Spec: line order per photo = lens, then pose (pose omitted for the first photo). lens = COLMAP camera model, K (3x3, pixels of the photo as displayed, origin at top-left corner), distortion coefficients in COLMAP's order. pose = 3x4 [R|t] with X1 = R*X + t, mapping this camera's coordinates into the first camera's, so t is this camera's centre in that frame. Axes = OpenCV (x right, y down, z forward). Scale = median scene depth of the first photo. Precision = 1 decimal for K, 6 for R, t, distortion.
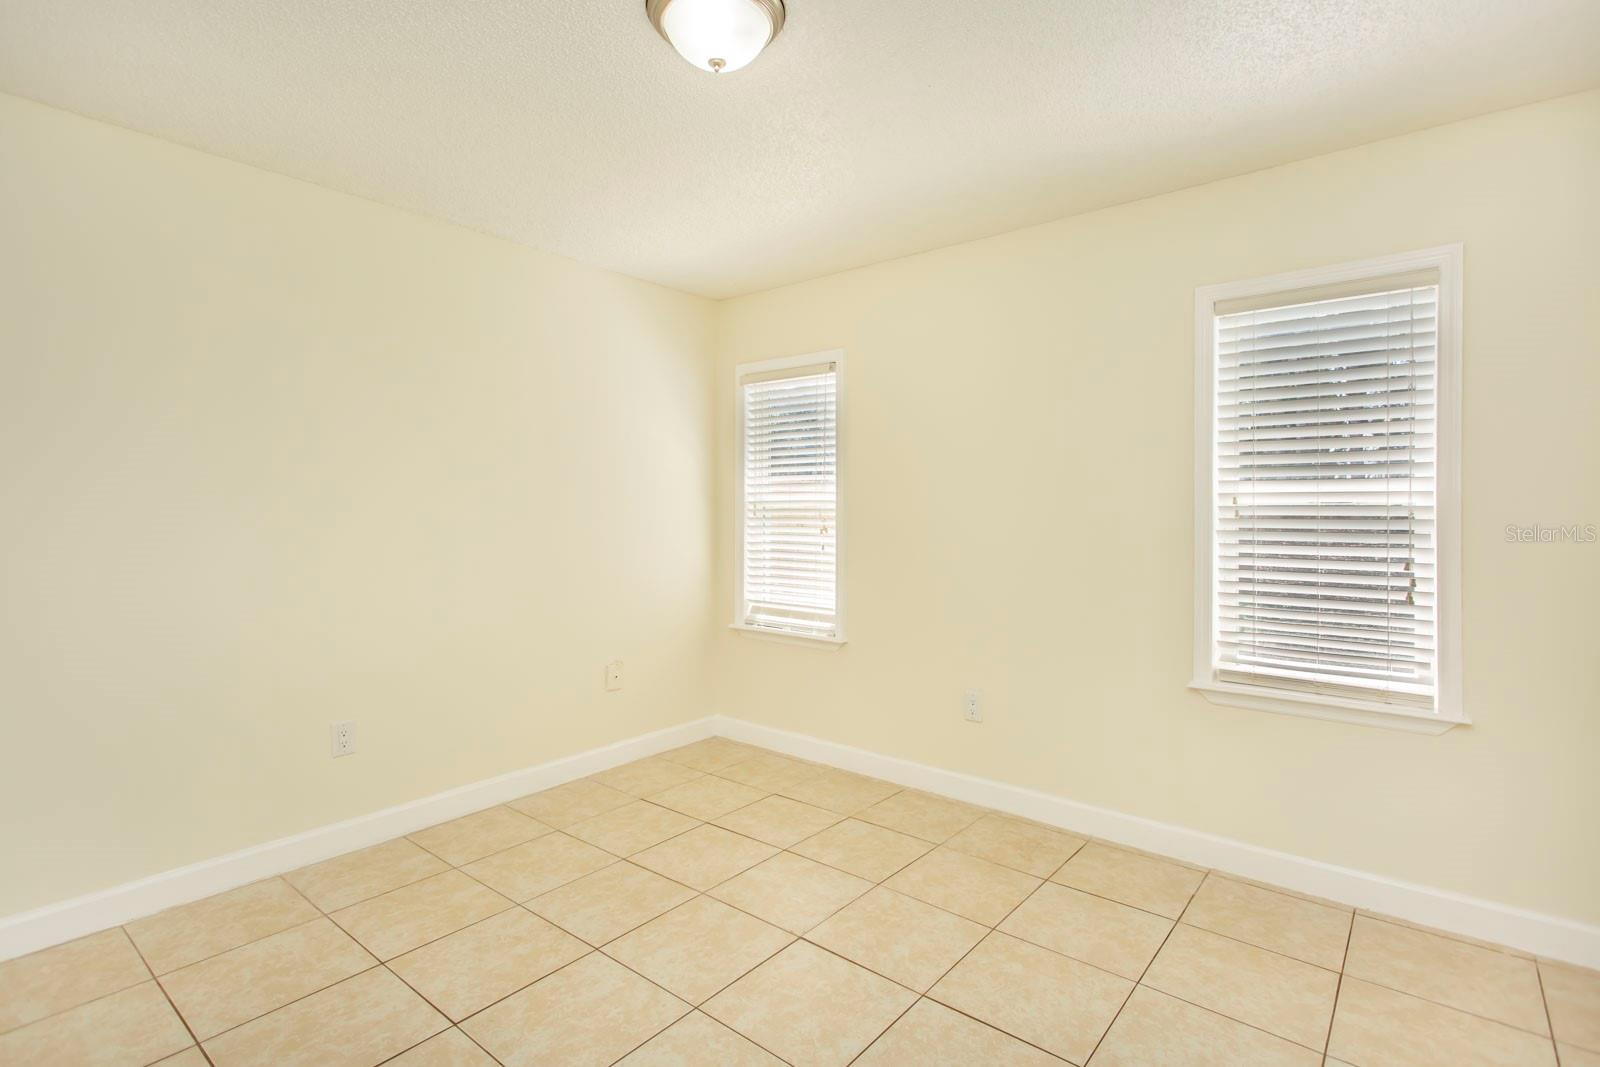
lens RADIAL K [[770.9, 0, 798.6], [0, 770.9, 526.8], [0, 0, 1]] dist [0.002334, 0.000098]
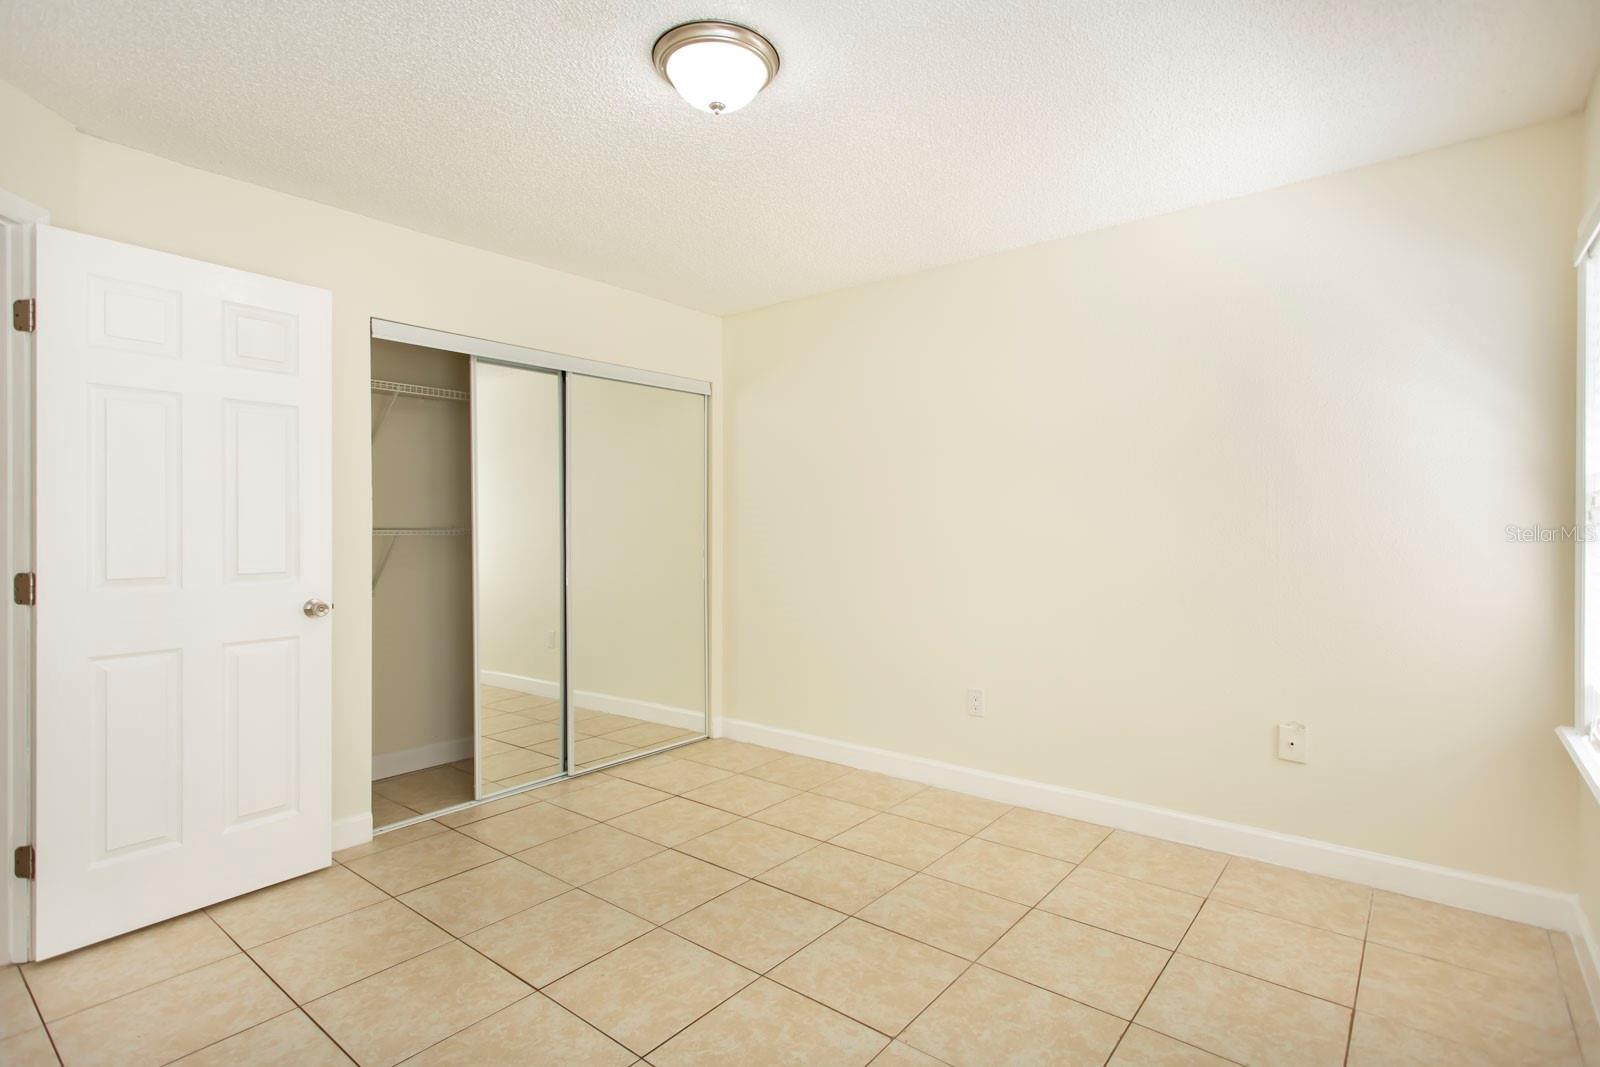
lens RADIAL K [[770.9, 0, 798.6], [0, 770.9, 526.8], [0, 0, 1]] dist [0.002334, 0.000098]
pose [[0.016982, -0.001953, -0.999854, 0.616220], [-0.022547, 0.999743, -0.002336, 0.007229], [0.999602, 0.022583, 0.016934, 0.679159]]
